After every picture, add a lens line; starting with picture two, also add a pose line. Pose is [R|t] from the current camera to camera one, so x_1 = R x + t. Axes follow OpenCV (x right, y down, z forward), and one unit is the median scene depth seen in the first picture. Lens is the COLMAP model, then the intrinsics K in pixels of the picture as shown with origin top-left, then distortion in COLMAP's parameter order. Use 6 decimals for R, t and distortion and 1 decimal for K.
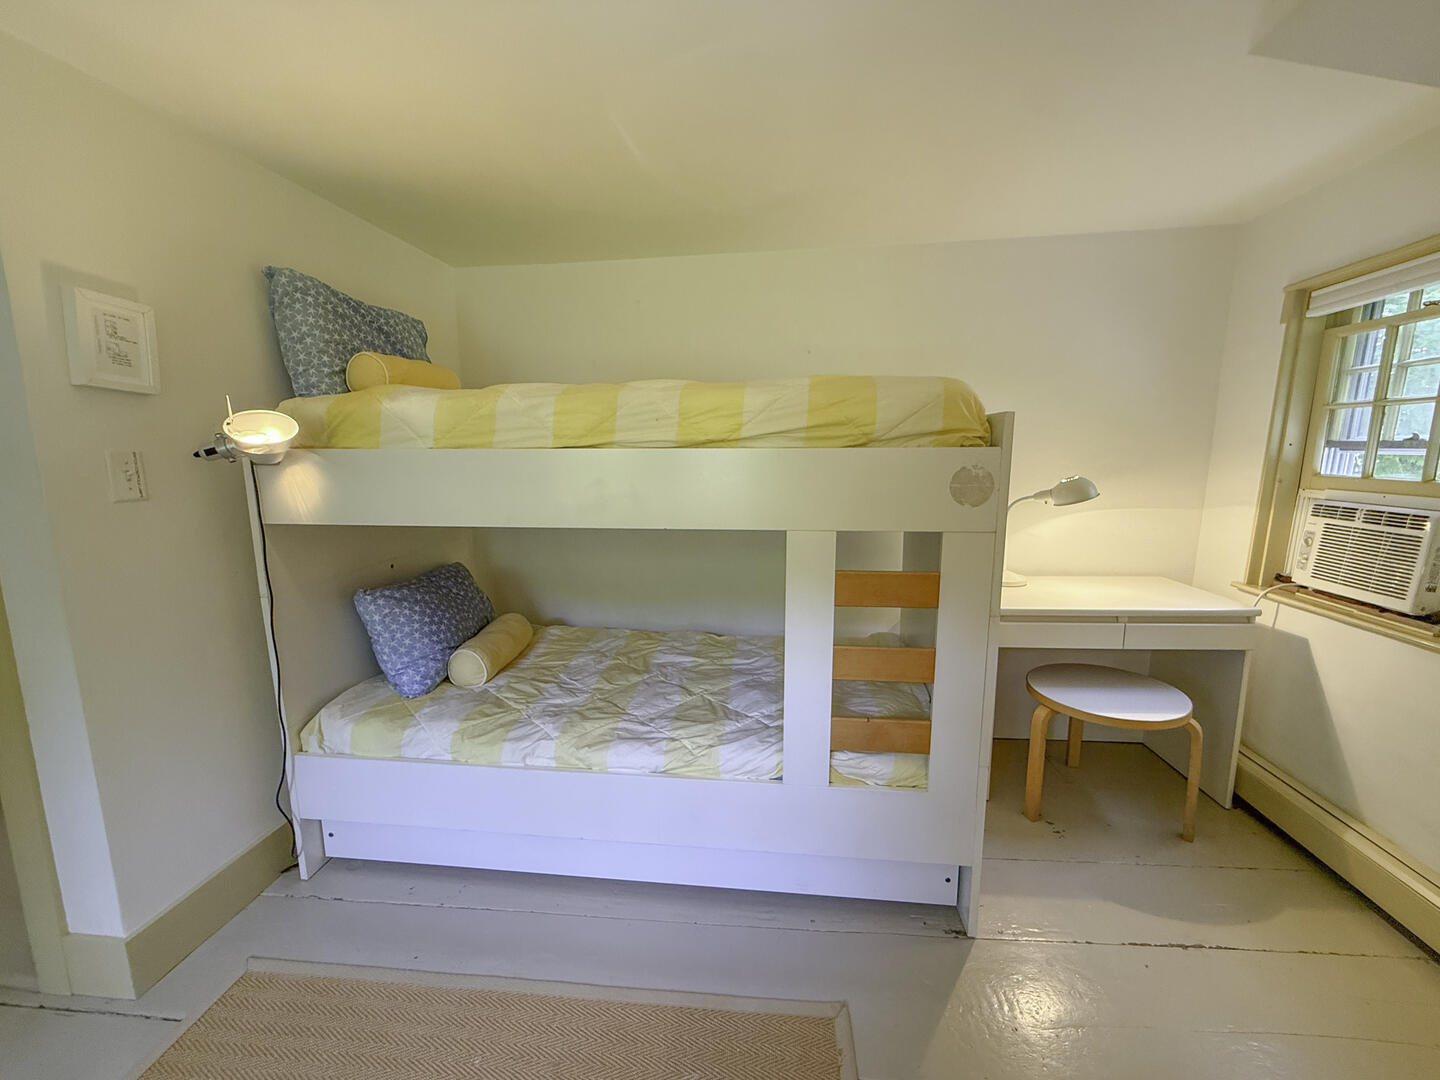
lens RADIAL K [[594.7, 0, 711.2], [0, 594.7, 542.1], [0, 0, 1]] dist [-0.002313, -0.000635]
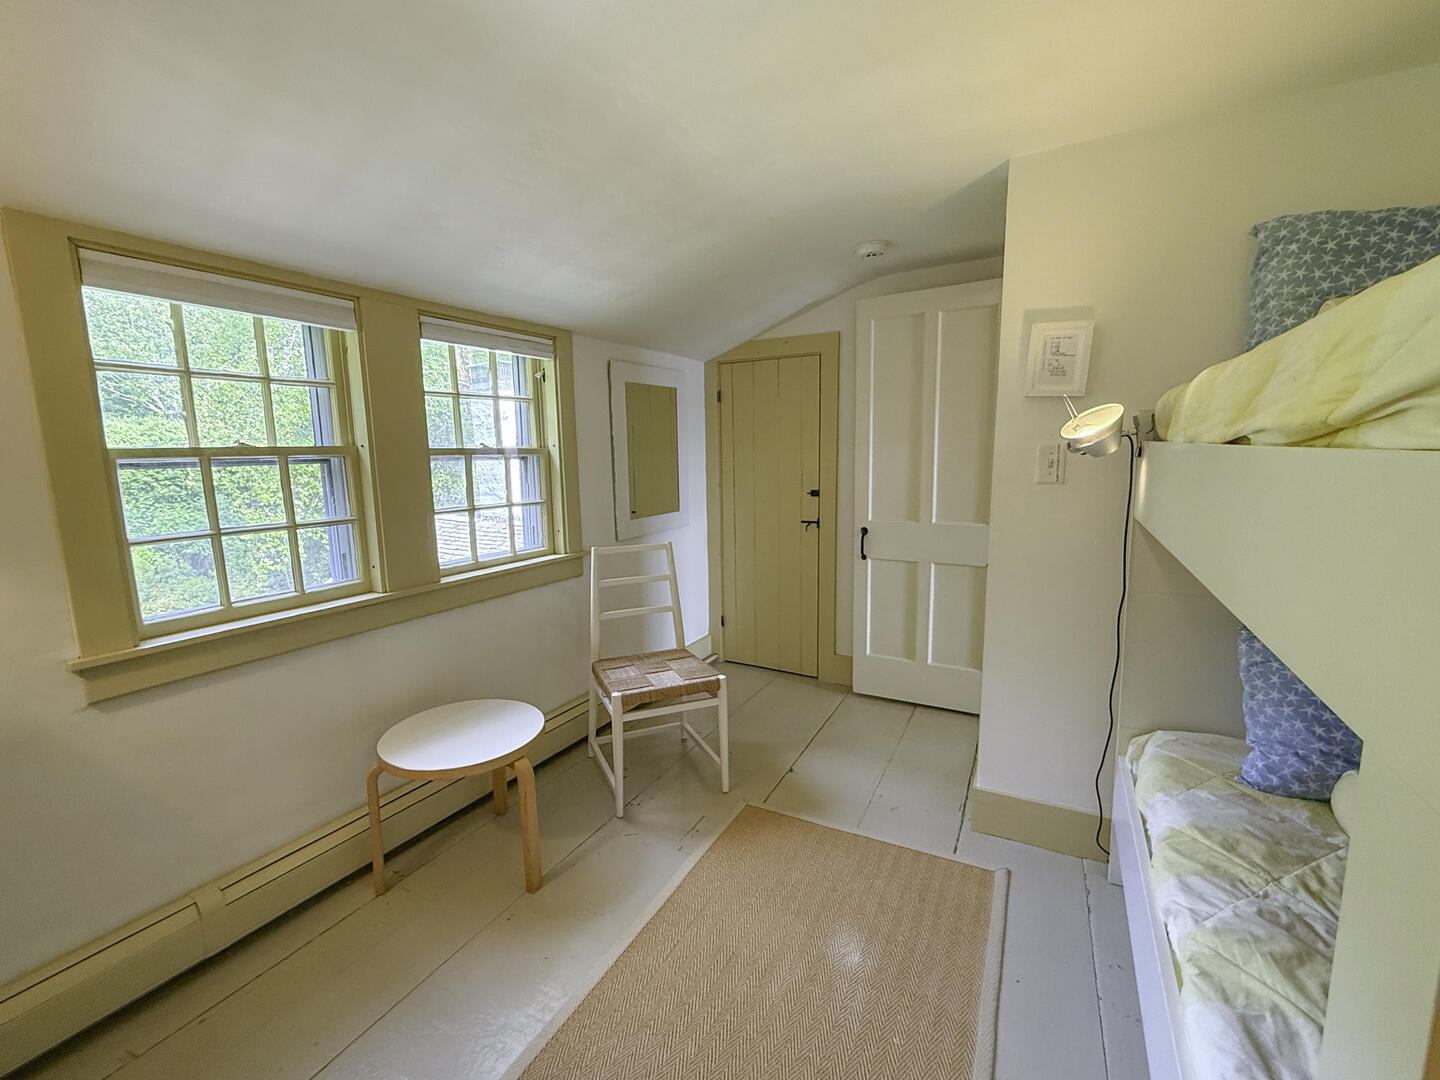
lens RADIAL K [[594.7, 0, 708.4], [0, 594.7, 540.7], [0, 0, 1]] dist [-0.002313, -0.000635]
pose [[-0.379020, 0.147664, -0.913531, 0.388223], [-0.127251, 0.969492, 0.209505, -0.100113], [0.916597, 0.195654, -0.348667, 0.644075]]
